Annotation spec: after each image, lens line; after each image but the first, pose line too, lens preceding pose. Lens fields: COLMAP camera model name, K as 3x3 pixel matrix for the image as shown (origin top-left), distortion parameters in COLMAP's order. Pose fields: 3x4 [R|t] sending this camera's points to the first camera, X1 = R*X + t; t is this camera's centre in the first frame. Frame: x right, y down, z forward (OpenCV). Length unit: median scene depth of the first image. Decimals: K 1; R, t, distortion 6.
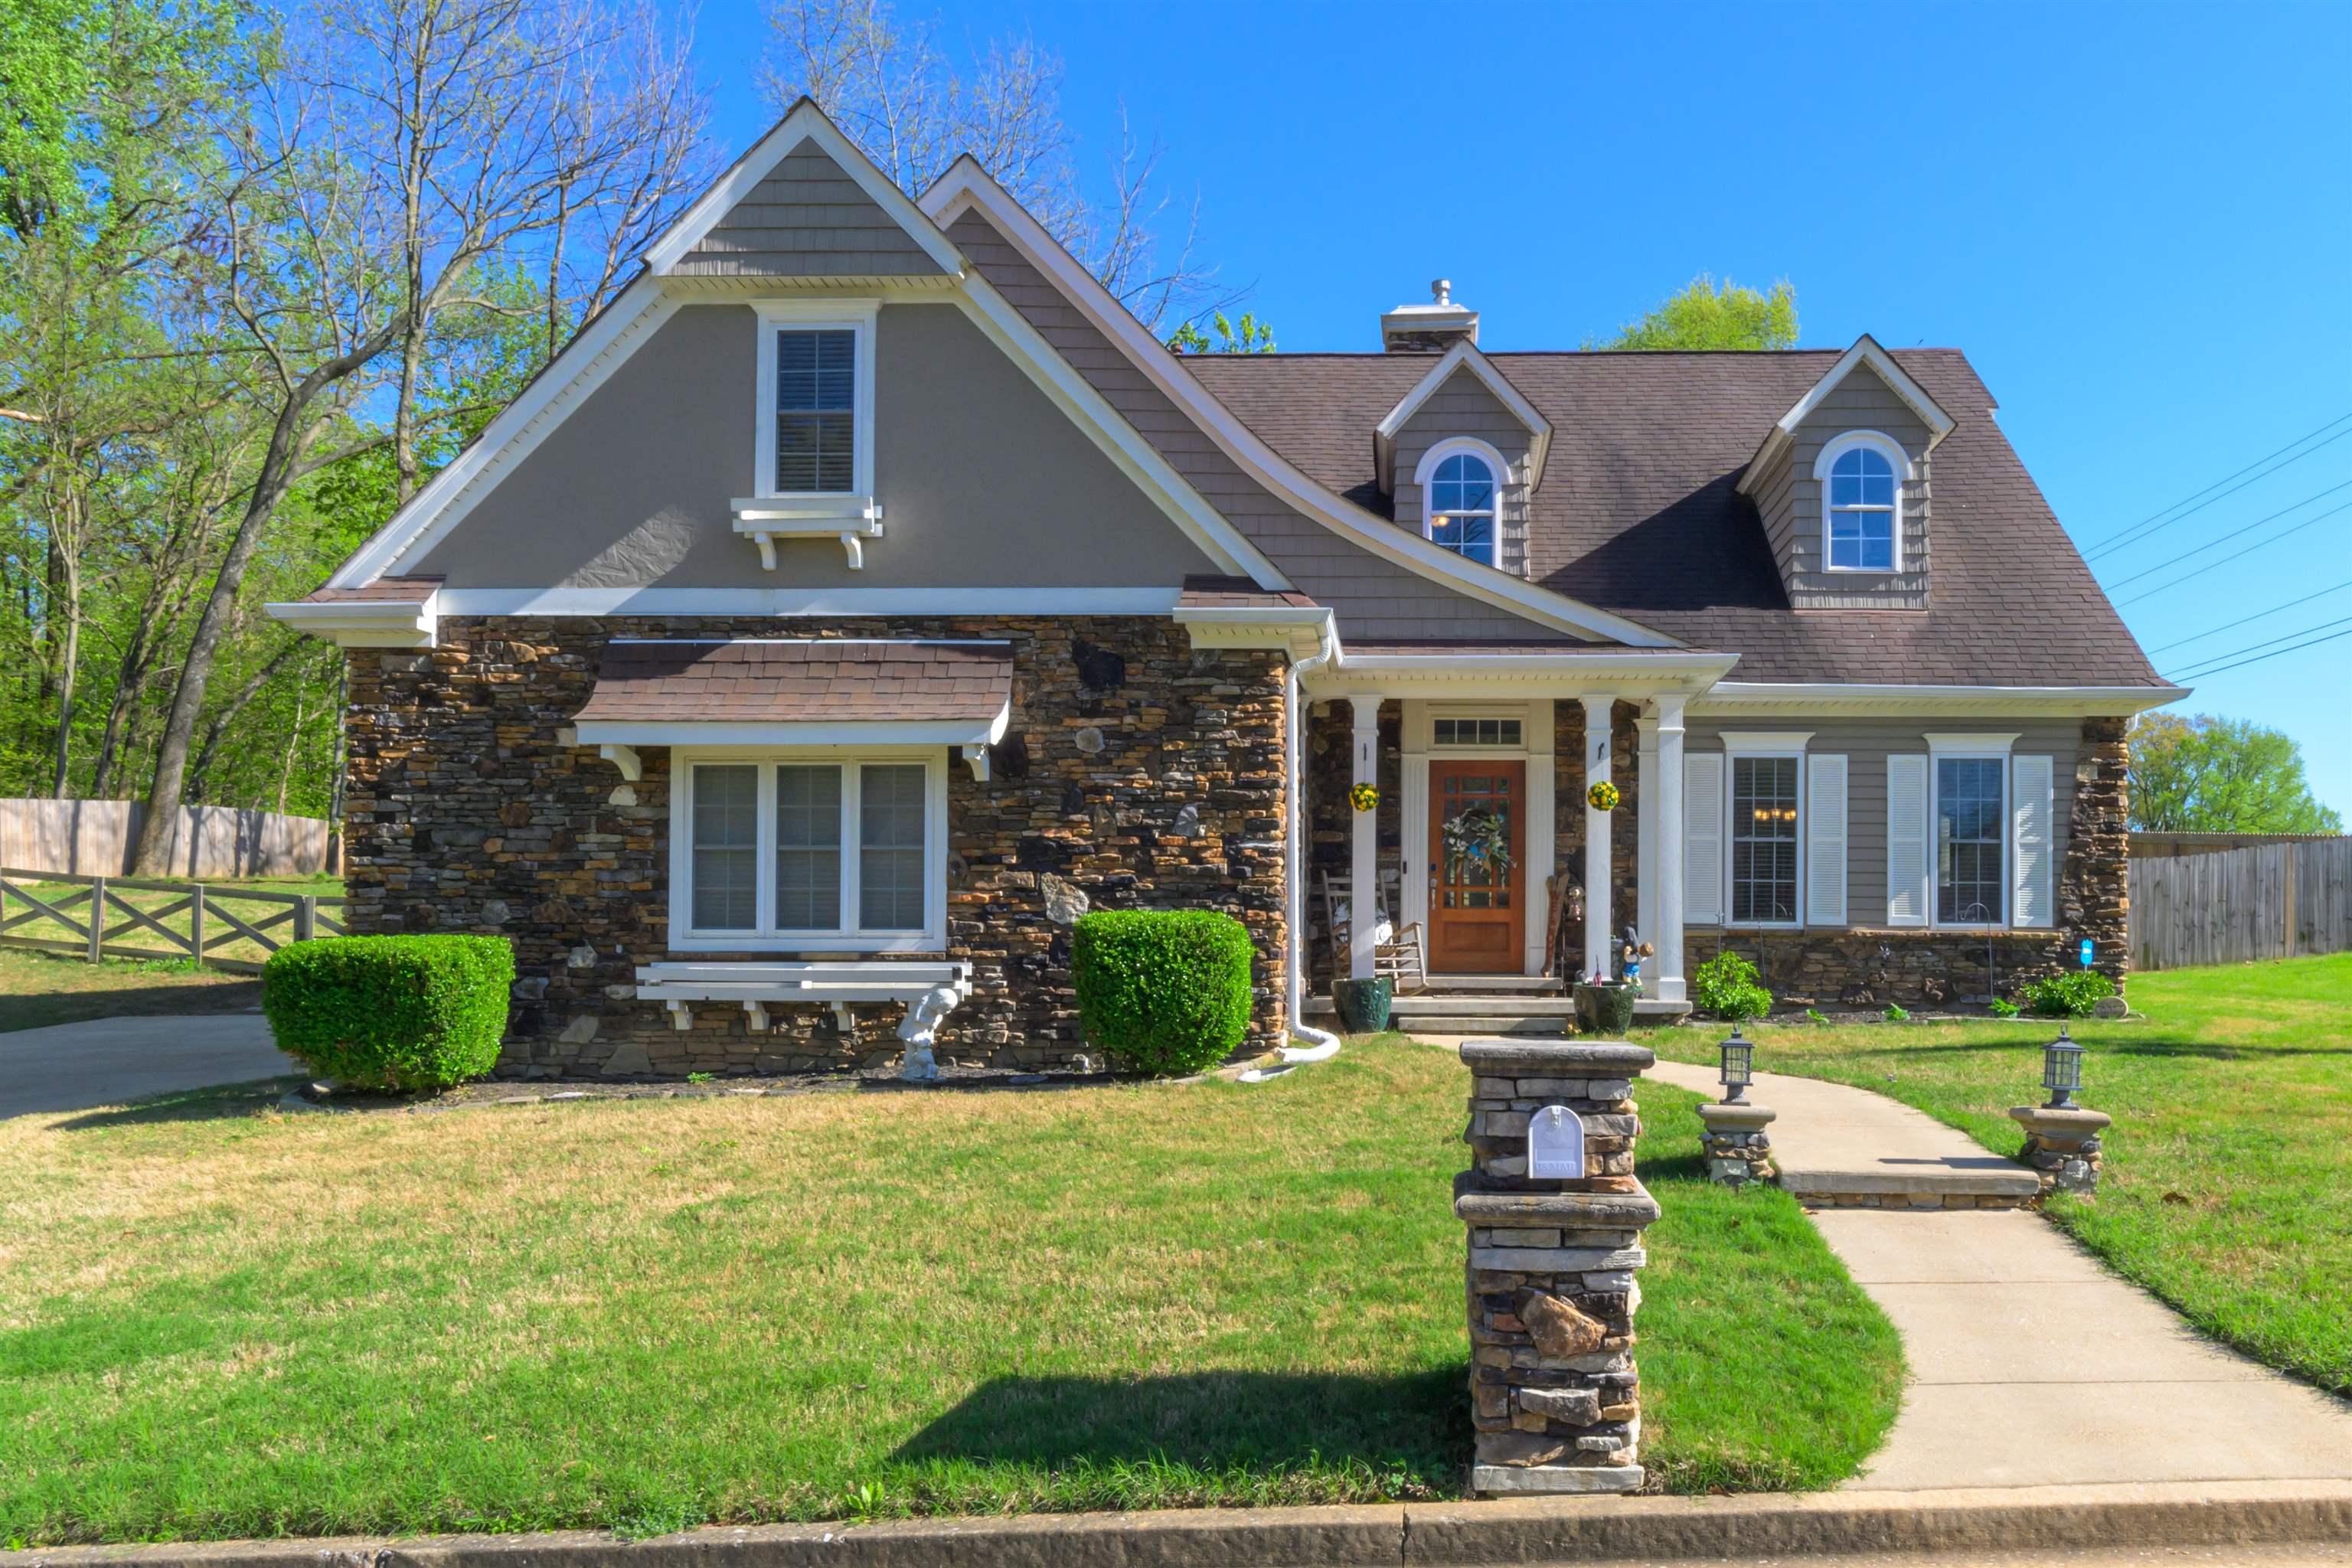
lens RADIAL K [[1420.0, 0, 1176.5], [0, 1420.0, 849.2], [0, 0, 1]] dist [-0.001614, 0.000562]
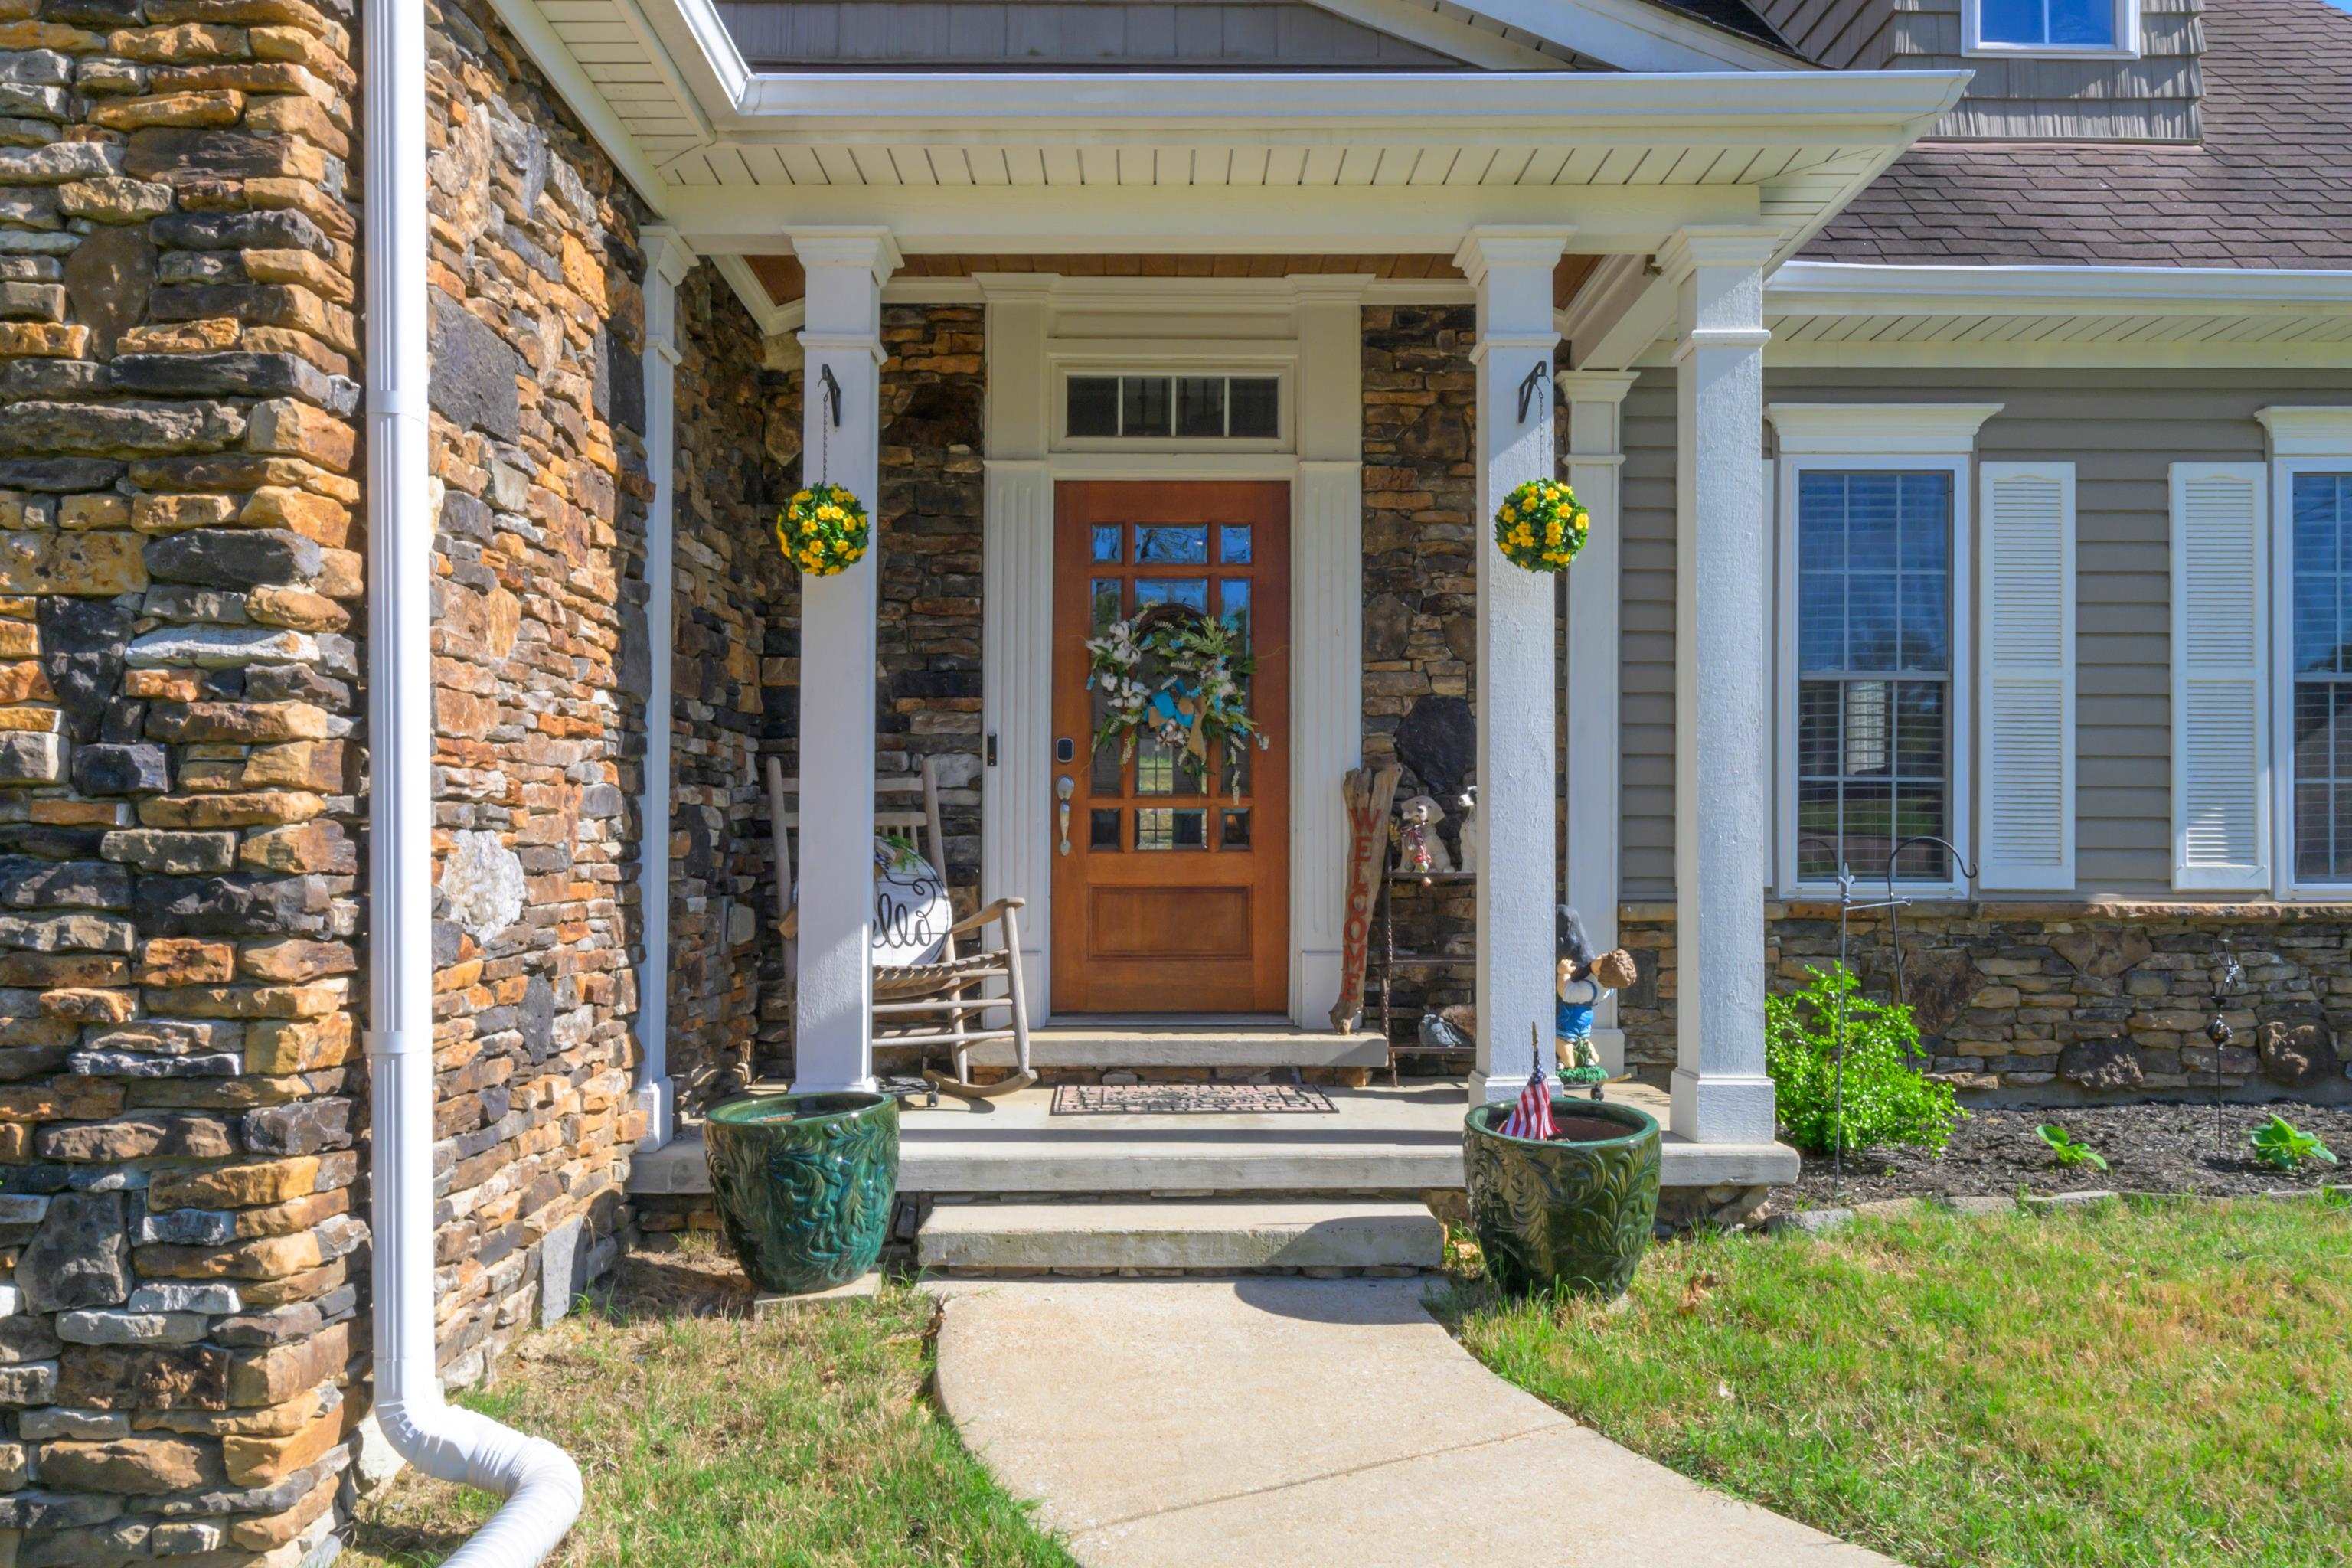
lens RADIAL K [[1041.4, 0, 1180.9], [0, 1041.4, 829.5], [0, 0, 1]] dist [-0.004163, 0.000519]
pose [[0.980781, -0.018541, 0.194230, 0.165862], [0.002158, 0.996445, 0.084223, 0.011337], [-0.195101, -0.082185, 0.977334, 0.751781]]
